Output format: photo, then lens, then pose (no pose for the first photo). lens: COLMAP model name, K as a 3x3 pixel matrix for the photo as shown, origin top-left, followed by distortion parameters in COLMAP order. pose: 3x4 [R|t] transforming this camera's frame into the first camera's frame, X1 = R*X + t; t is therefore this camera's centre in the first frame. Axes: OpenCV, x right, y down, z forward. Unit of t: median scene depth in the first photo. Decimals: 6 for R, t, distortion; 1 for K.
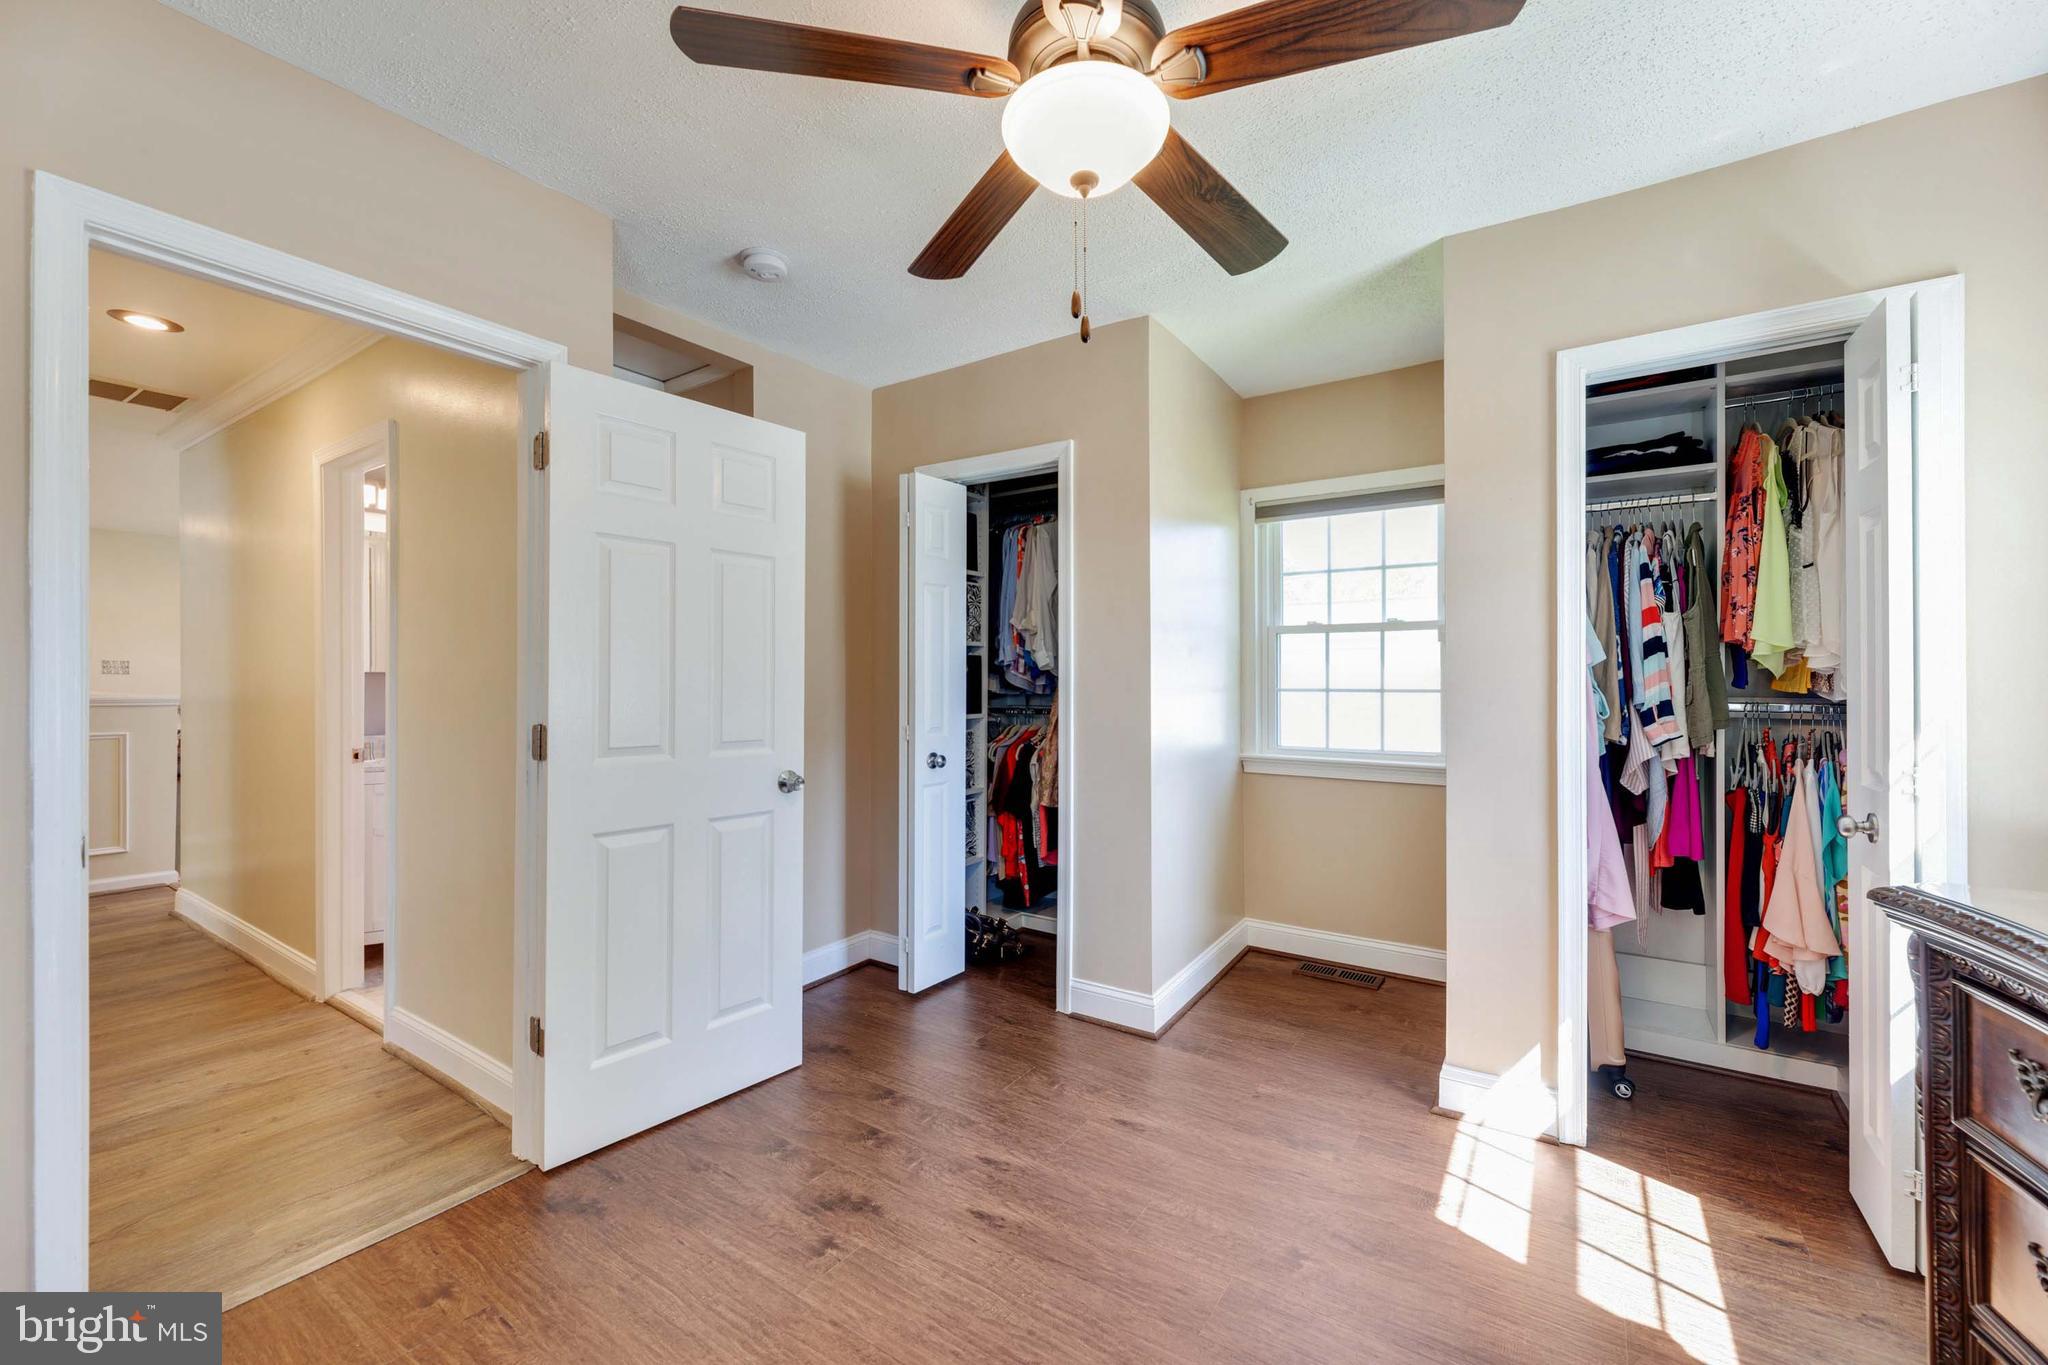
lens RADIAL K [[829.6, 0, 1034.5], [0, 829.6, 672.6], [0, 0, 1]] dist [-0.002945, 0.000422]
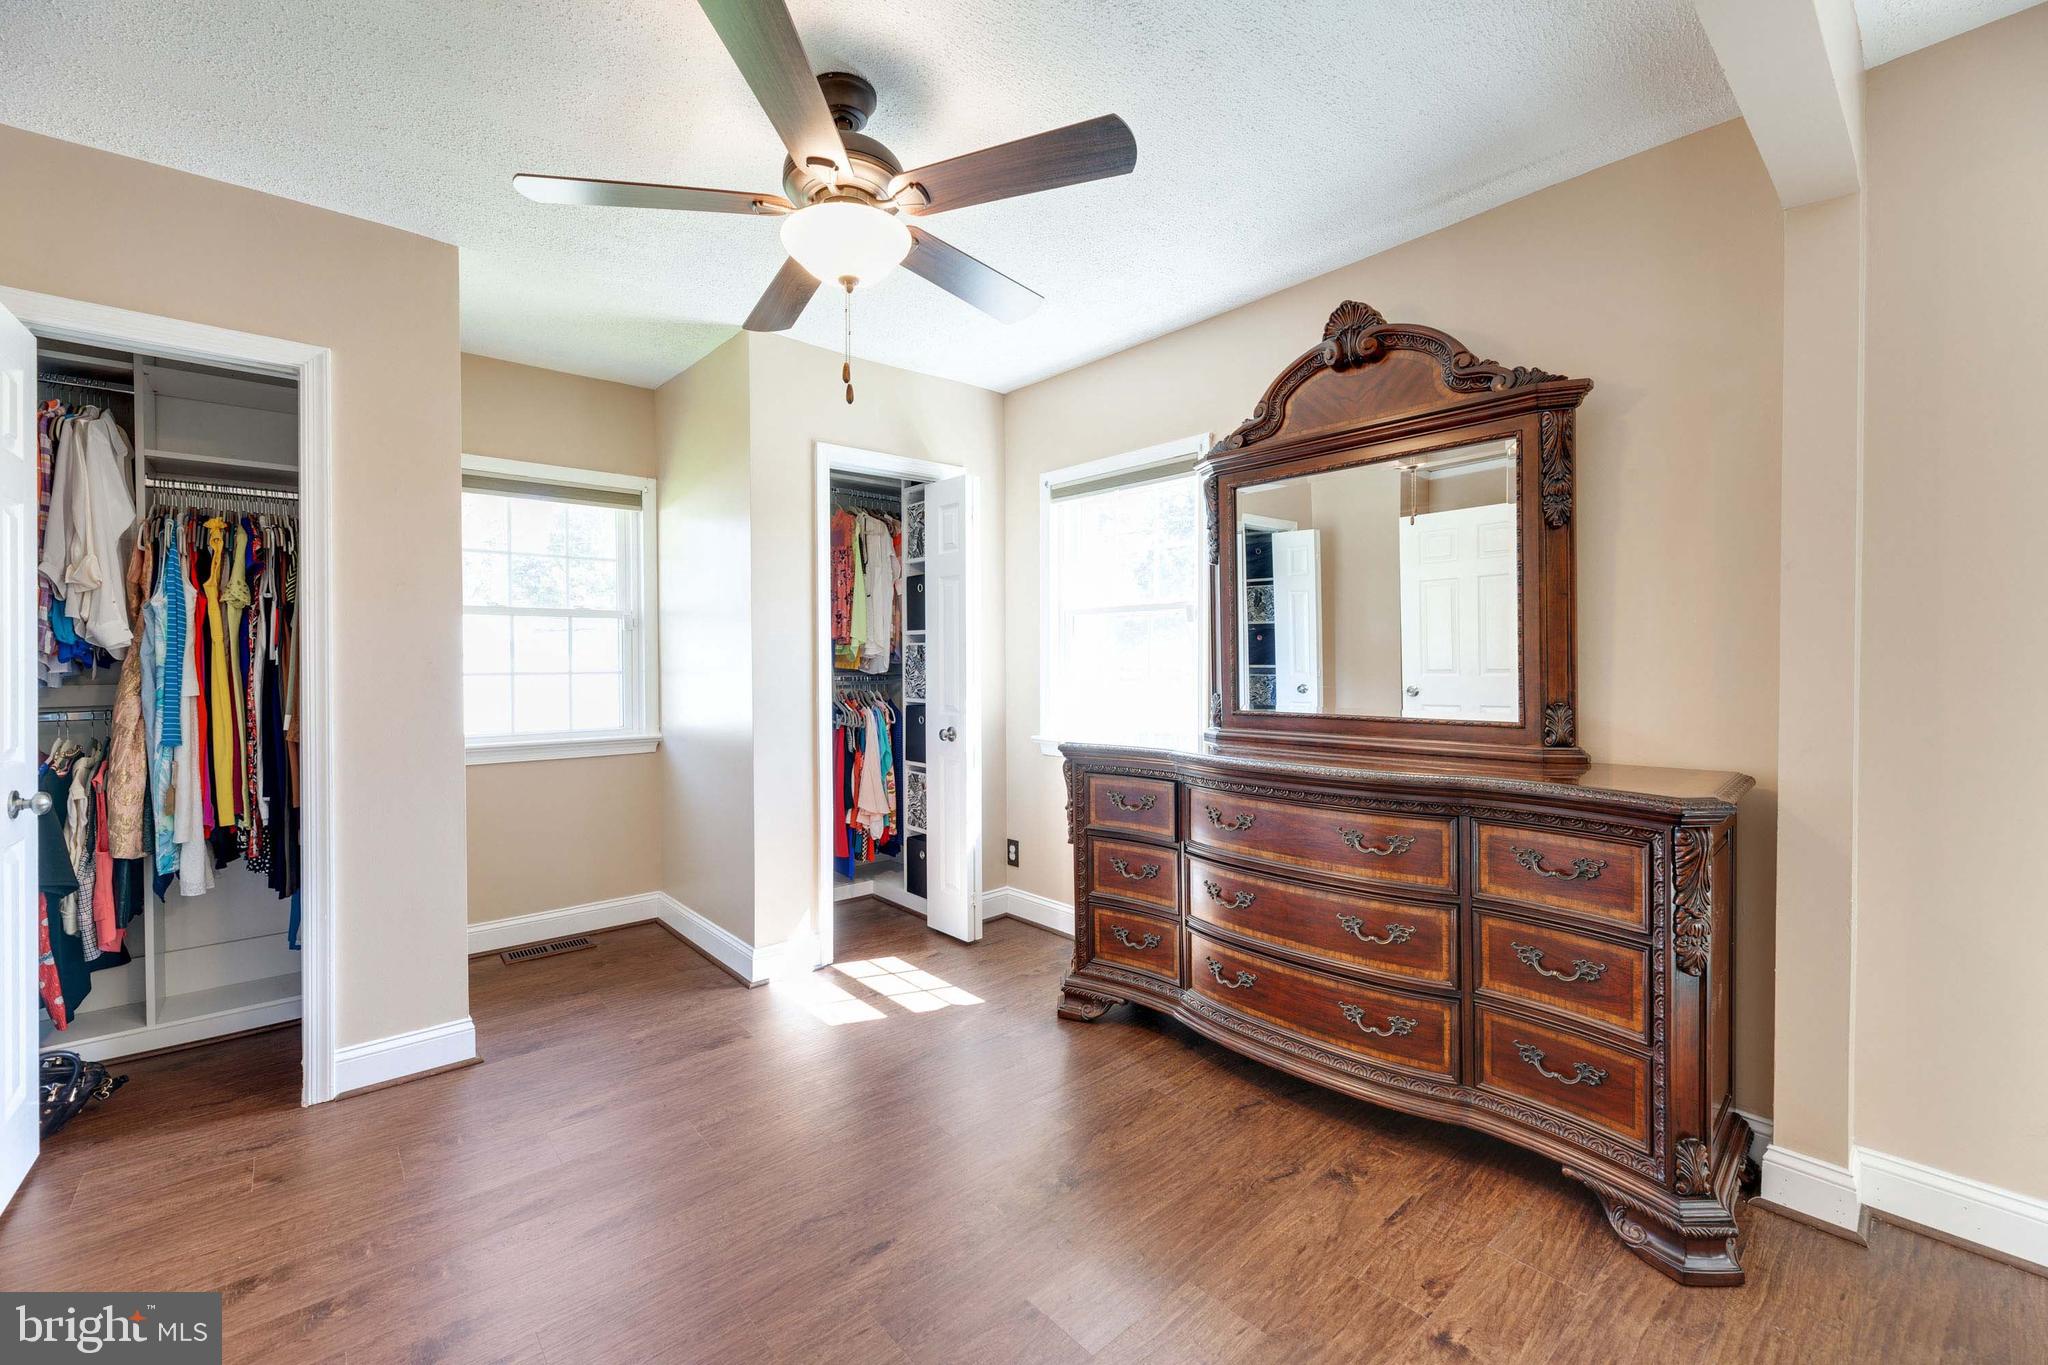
lens RADIAL K [[829.6, 0, 1042.1], [0, 829.6, 672.1], [0, 0, 1]] dist [-0.002945, 0.000422]
pose [[0.241664, -0.014389, 0.970253, -0.575294], [-0.001295, 0.999884, 0.015151, 0.004195], [-0.970359, -0.004918, 0.241618, 0.192432]]
